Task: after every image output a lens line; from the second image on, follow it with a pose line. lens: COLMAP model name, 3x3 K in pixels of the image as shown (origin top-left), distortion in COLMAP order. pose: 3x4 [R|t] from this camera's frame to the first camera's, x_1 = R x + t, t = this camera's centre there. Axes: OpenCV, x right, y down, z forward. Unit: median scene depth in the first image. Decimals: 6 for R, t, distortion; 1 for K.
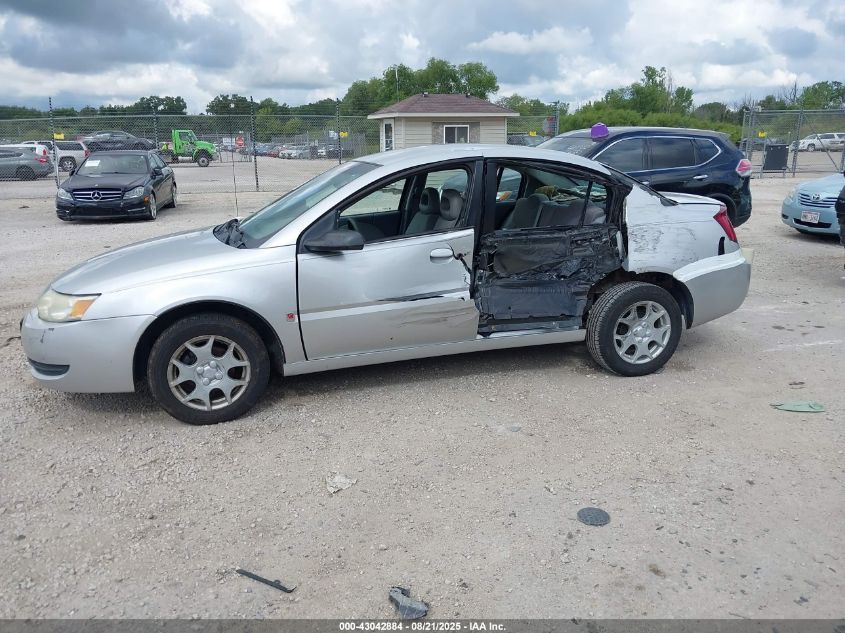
lens RADIAL K [[673.1, 0, 422.5], [0, 673.1, 316.5], [0, 0, 1]] dist [0.012231, 0.012451]
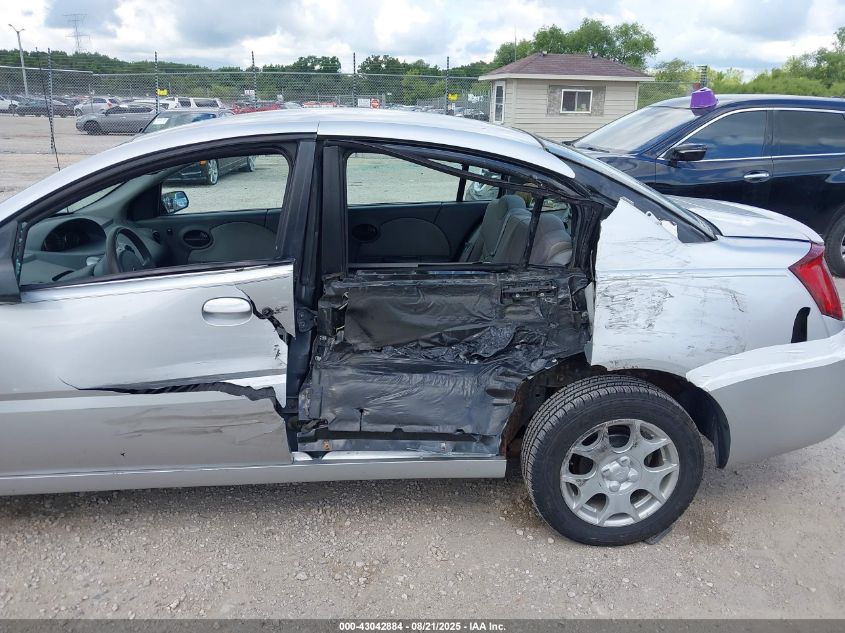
lens RADIAL K [[673.1, 0, 422.5], [0, 673.1, 316.5], [0, 0, 1]] dist [0.012231, 0.012451]
pose [[0.977598, 0.090854, -0.189862, 0.264179], [-0.081475, 0.995064, 0.056652, -0.119141], [0.194072, -0.039914, 0.980175, 0.449254]]
